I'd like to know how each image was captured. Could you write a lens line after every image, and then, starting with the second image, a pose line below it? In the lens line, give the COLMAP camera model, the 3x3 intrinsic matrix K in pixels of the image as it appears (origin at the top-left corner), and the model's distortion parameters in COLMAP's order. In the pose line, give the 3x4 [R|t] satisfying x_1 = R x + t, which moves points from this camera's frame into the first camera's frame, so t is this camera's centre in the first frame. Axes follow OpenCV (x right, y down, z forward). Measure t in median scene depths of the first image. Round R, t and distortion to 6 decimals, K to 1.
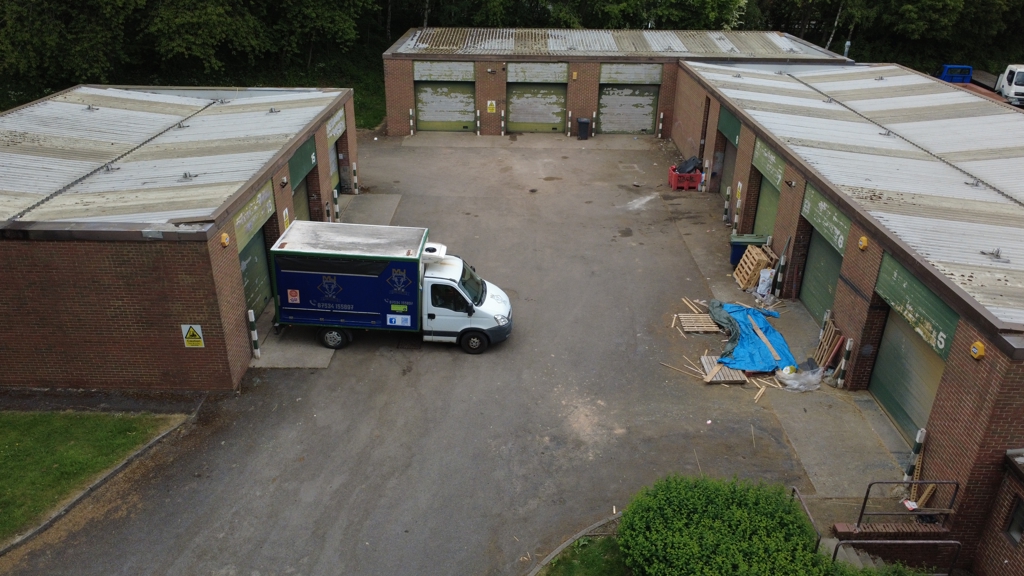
lens RADIAL K [[744.7, 0, 512.0], [0, 744.7, 288.0], [0, 0, 1]] dist [-0.000172, 0.006822]
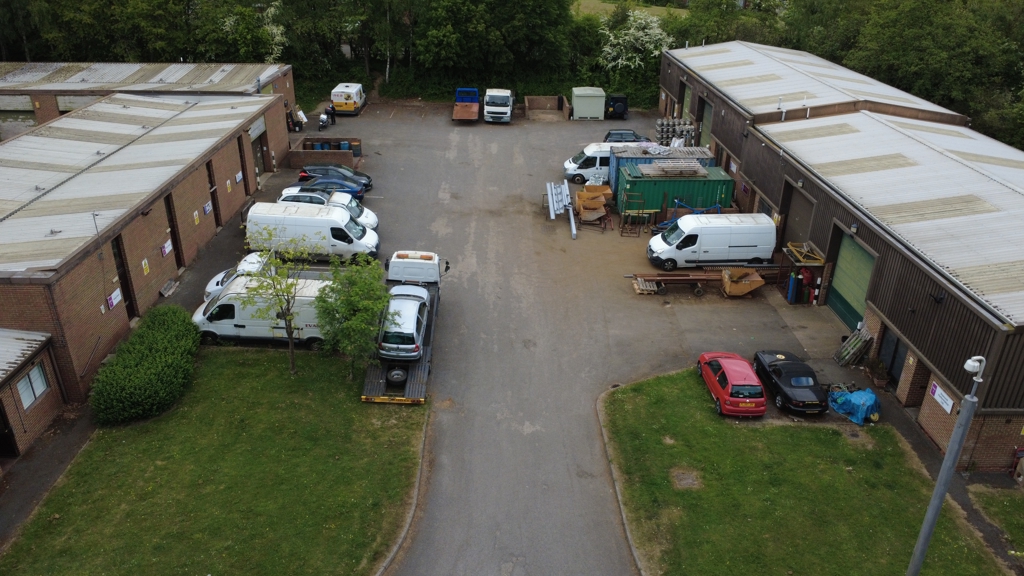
lens RADIAL K [[744.7, 0, 512.0], [0, 744.7, 288.0], [0, 0, 1]] dist [-0.000172, 0.006822]
pose [[0.999690, -0.012333, 0.021648, 0.990880], [0.012329, 0.999924, 0.000328, 0.049455], [-0.021650, -0.000061, 0.999766, -0.359182]]
